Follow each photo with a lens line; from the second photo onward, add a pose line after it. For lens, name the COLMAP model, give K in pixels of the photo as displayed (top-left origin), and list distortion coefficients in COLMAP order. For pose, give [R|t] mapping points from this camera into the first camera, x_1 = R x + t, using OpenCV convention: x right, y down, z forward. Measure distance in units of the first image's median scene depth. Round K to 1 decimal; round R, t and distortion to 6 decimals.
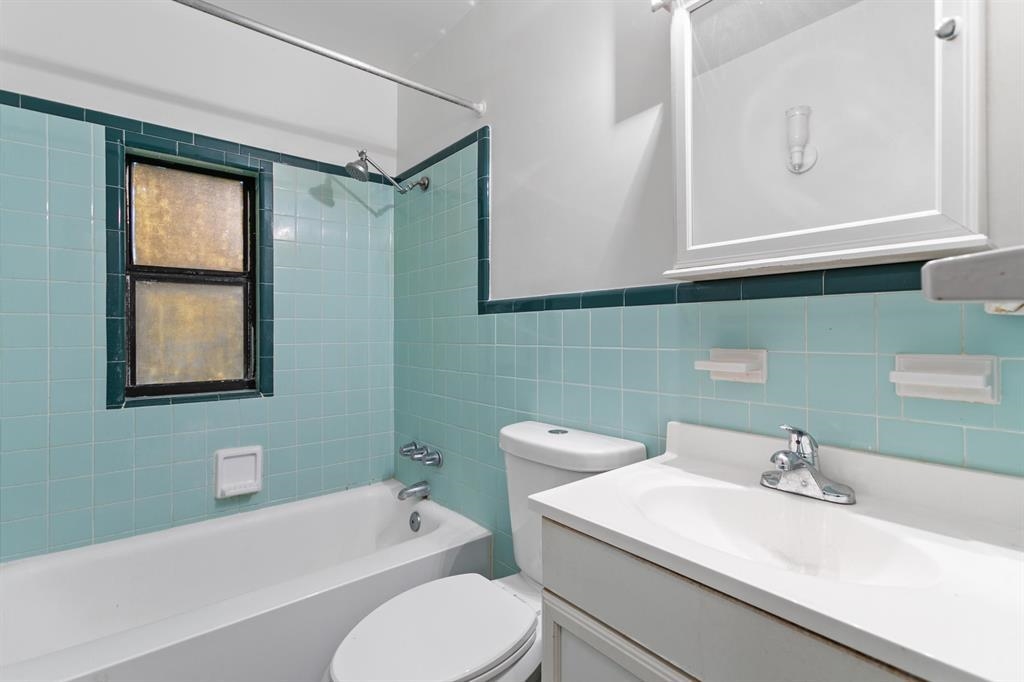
lens RADIAL K [[457.7, 0, 497.8], [0, 457.7, 340.7], [0, 0, 1]] dist [-0.003847, 0.004998]
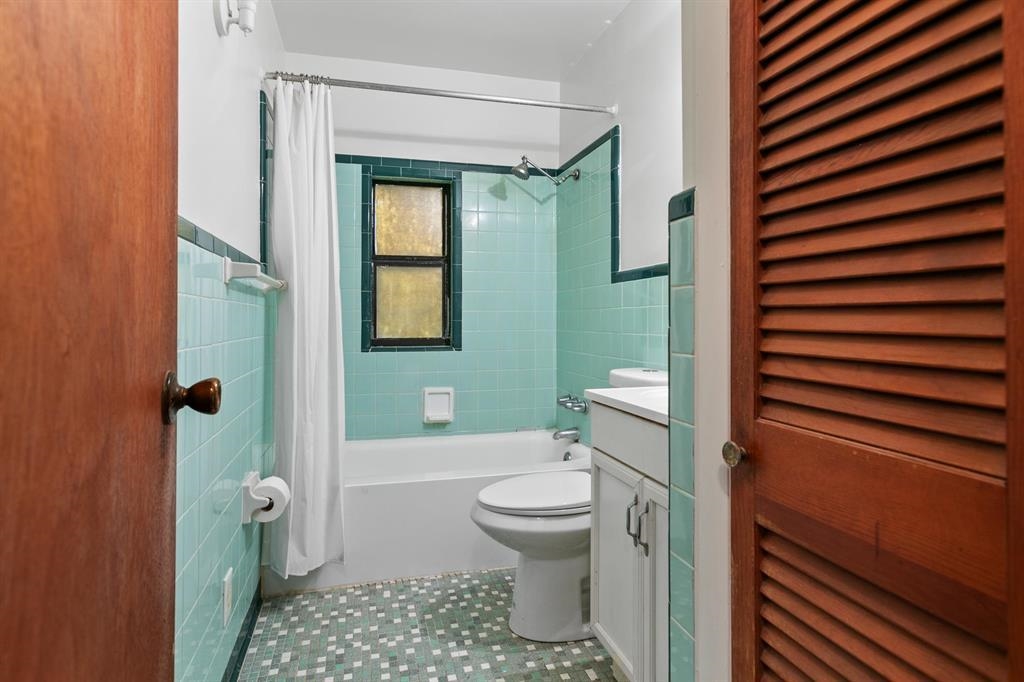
lens RADIAL K [[563.0, 0, 511.5], [0, 563.0, 333.7], [0, 0, 1]] dist [0.006954, -0.000140]
pose [[0.917243, 0.009450, -0.398216, 0.288399], [-0.006132, 0.999935, 0.009605, 0.058884], [0.398281, -0.006368, 0.917241, -0.431265]]
